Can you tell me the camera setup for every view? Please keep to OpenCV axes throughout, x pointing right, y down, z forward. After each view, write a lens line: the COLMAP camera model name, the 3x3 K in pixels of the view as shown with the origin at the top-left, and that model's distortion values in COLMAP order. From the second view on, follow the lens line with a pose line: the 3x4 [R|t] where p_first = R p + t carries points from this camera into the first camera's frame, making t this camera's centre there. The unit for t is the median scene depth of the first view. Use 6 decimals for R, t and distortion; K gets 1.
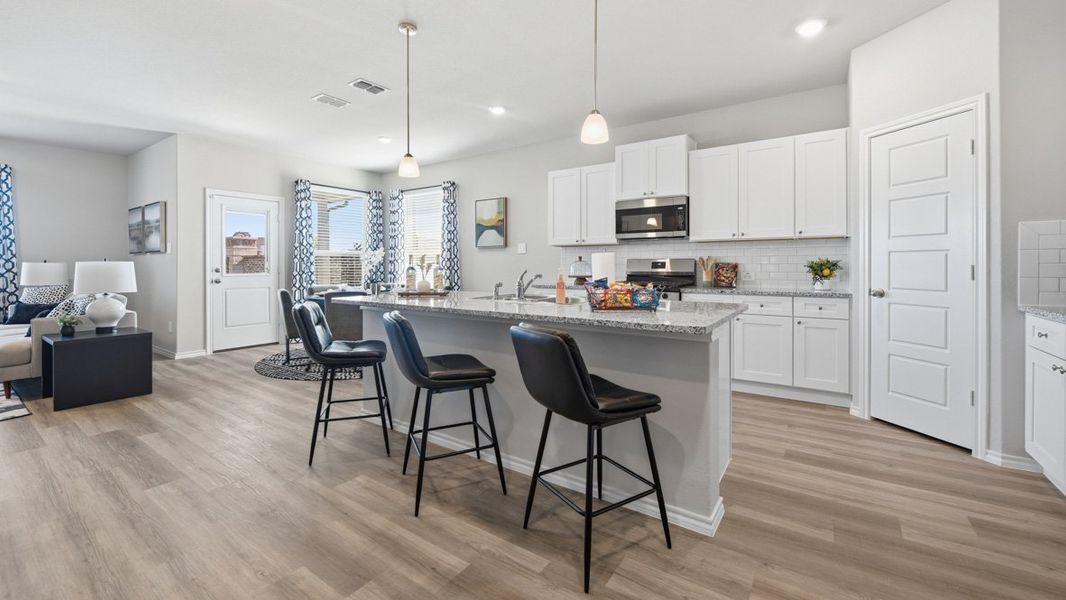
lens RADIAL K [[427.6, 0, 542.2], [0, 427.6, 263.4], [0, 0, 1]] dist [-0.009852, -0.000166]
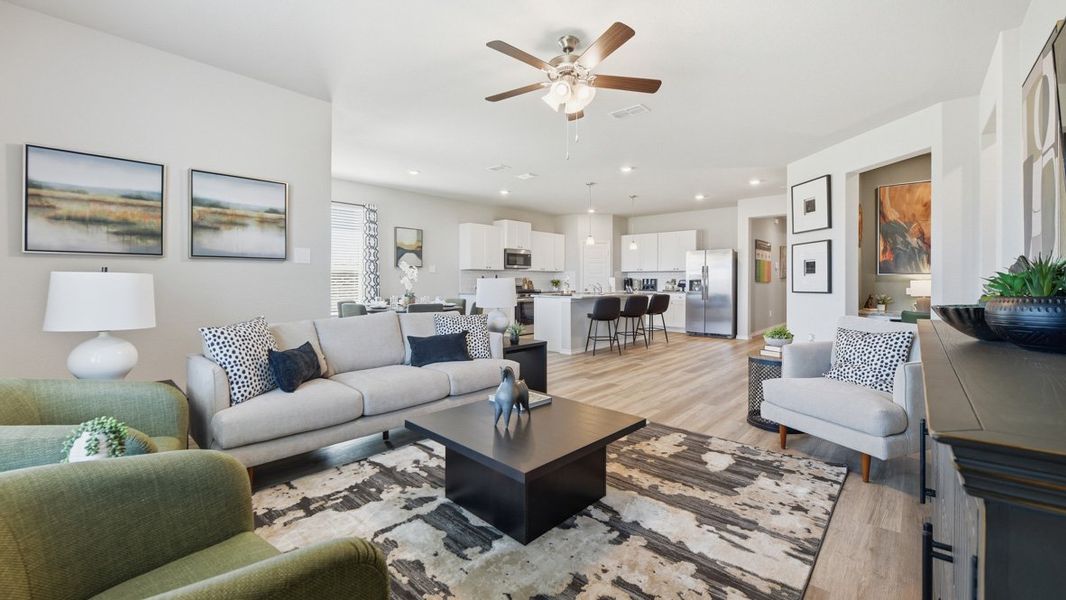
lens RADIAL K [[427.6, 0, 531.8], [0, 427.6, 281.5], [0, 0, 1]] dist [-0.009852, -0.000166]
pose [[0.147669, 0.000458, 0.989037, -1.377950], [-0.007630, 0.999971, 0.000676, 0.001614], [-0.989007, -0.007646, 0.147668, 0.482276]]
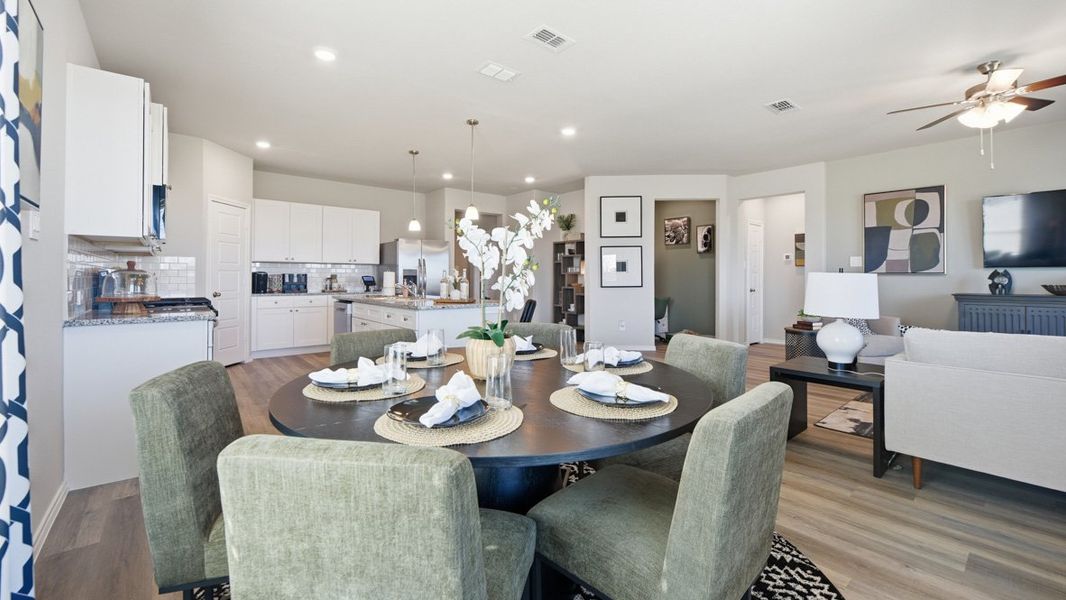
lens RADIAL K [[427.6, 0, 545.1], [0, 427.6, 284.0], [0, 0, 1]] dist [-0.009852, -0.000166]
pose [[-0.965901, -0.000628, 0.258913, -0.473662], [0.001215, 0.999975, 0.006959, 0.009271], [-0.258910, 0.007036, -0.965876, 1.212173]]
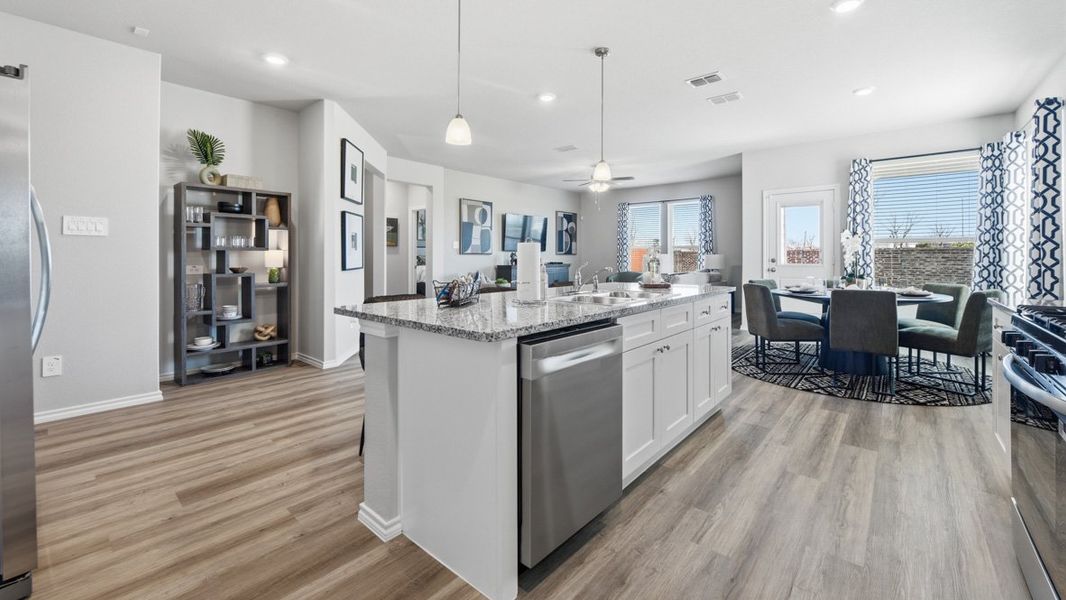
lens RADIAL K [[427.6, 0, 535.7], [0, 427.6, 255.9], [0, 0, 1]] dist [-0.009852, -0.000166]
pose [[-0.123408, 0.002191, -0.992354, 0.433261], [0.004815, 0.999987, 0.001609, -0.001230], [0.992344, -0.004579, -0.123417, 0.489846]]
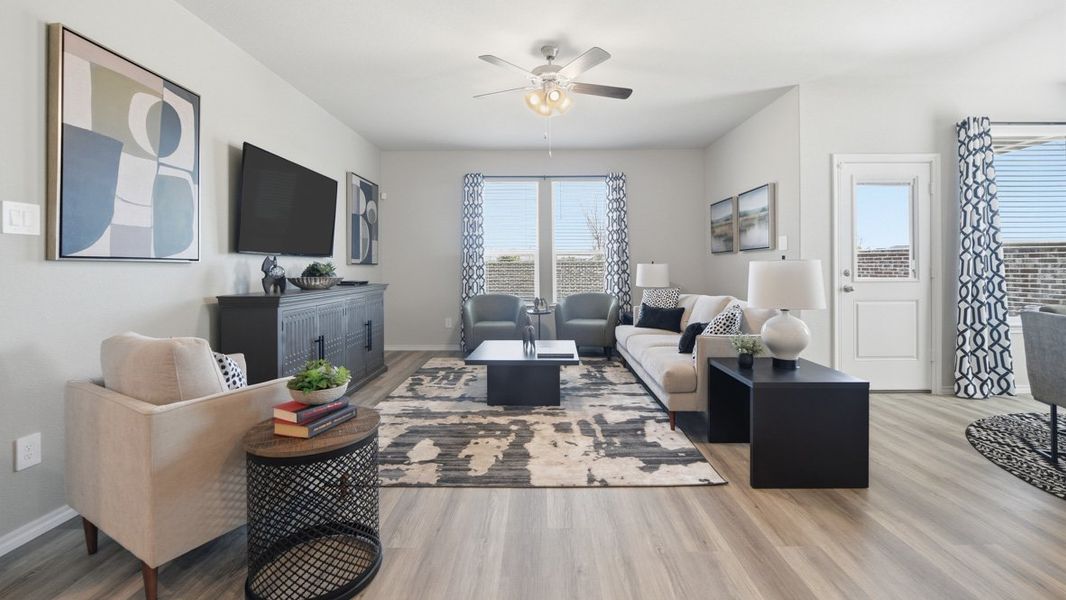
lens RADIAL K [[427.6, 0, 538.2], [0, 427.6, 268.4], [0, 0, 1]] dist [-0.009852, -0.000166]
pose [[0.551211, -0.000720, -0.834366, -0.451418], [0.007150, 0.999967, 0.003860, 0.002572], [0.834335, -0.008093, 0.551198, 0.204363]]
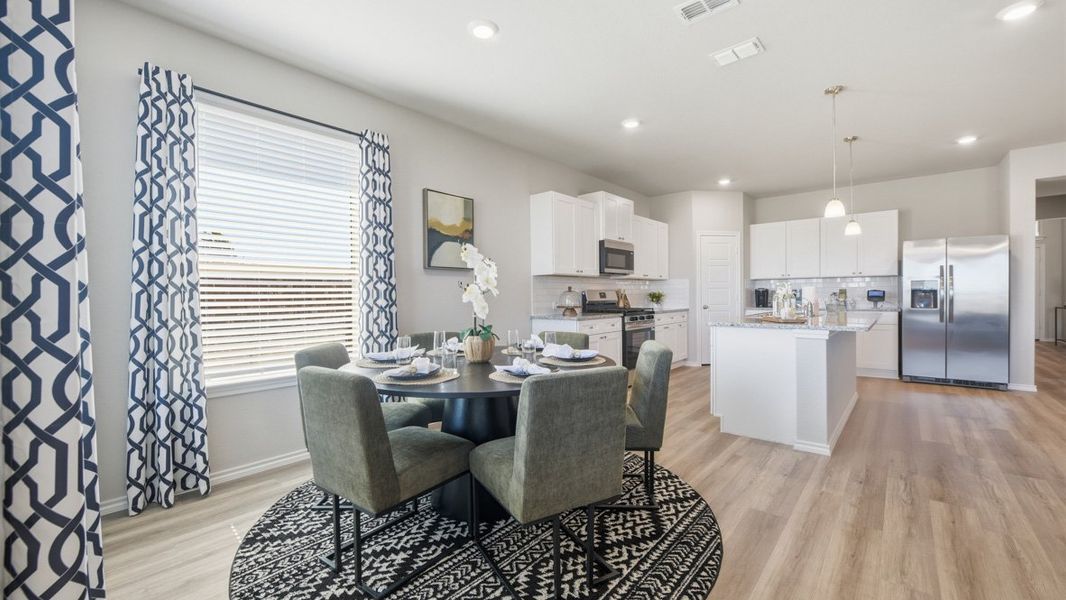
lens RADIAL K [[427.6, 0, 535.1], [0, 427.6, 295.6], [0, 0, 1]] dist [-0.009852, -0.000166]
pose [[0.134576, -0.000988, 0.990903, -0.786845], [0.002380, 0.999997, 0.000674, 0.003165], [-0.990900, 0.002268, 0.134578, 0.826781]]
